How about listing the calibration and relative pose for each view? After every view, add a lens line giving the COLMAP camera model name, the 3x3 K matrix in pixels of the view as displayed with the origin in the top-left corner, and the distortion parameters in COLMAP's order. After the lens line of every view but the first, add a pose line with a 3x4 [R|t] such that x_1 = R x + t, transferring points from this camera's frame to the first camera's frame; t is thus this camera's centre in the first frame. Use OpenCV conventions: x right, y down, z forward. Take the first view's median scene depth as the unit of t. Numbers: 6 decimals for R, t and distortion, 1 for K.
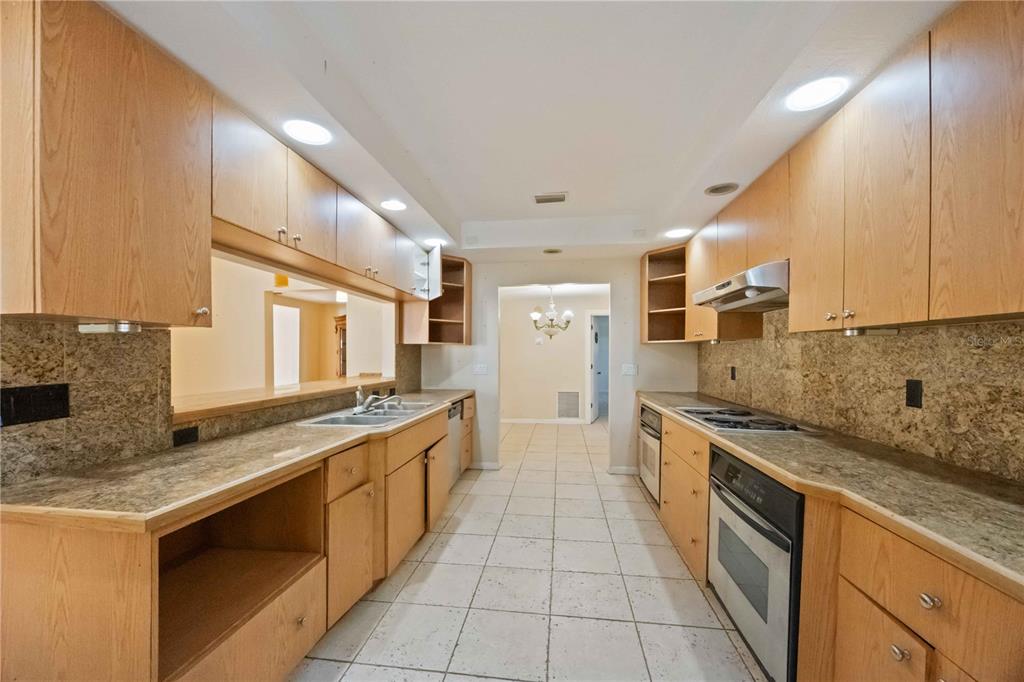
lens RADIAL K [[392.7, 0, 513.6], [0, 392.7, 359.9], [0, 0, 1]] dist [-0.003094, 0.000169]
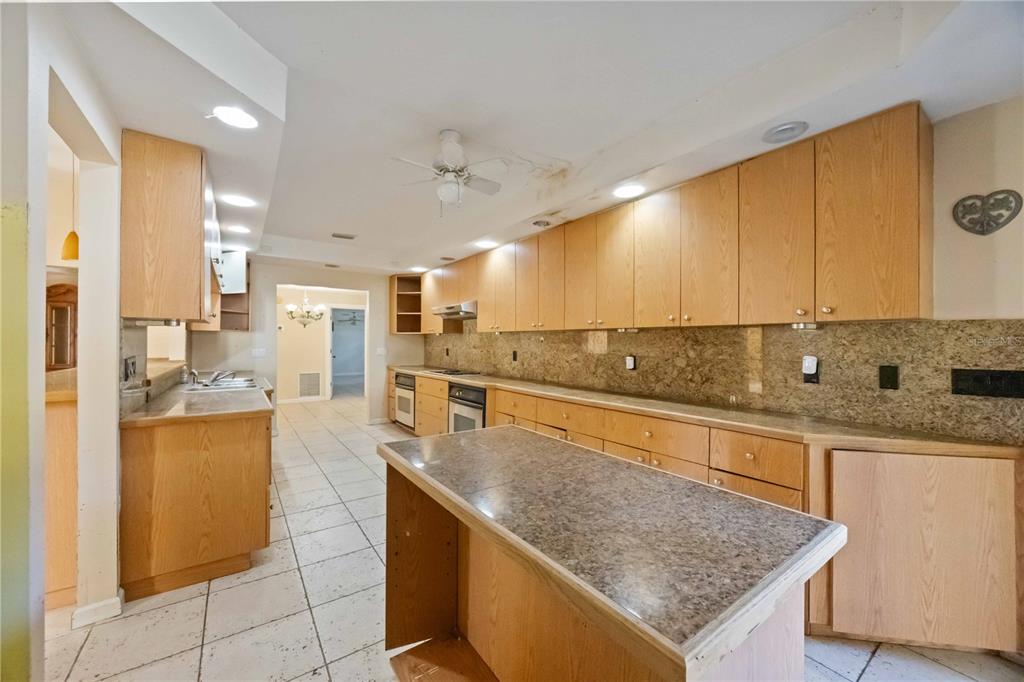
lens RADIAL K [[392.7, 0, 511.7], [0, 392.7, 342.7], [0, 0, 1]] dist [-0.003094, 0.000169]
pose [[0.731978, 0.004447, 0.681314, -0.465656], [0.002546, 0.999954, -0.009262, 0.008491], [-0.681323, 0.008514, 0.731933, -0.534085]]
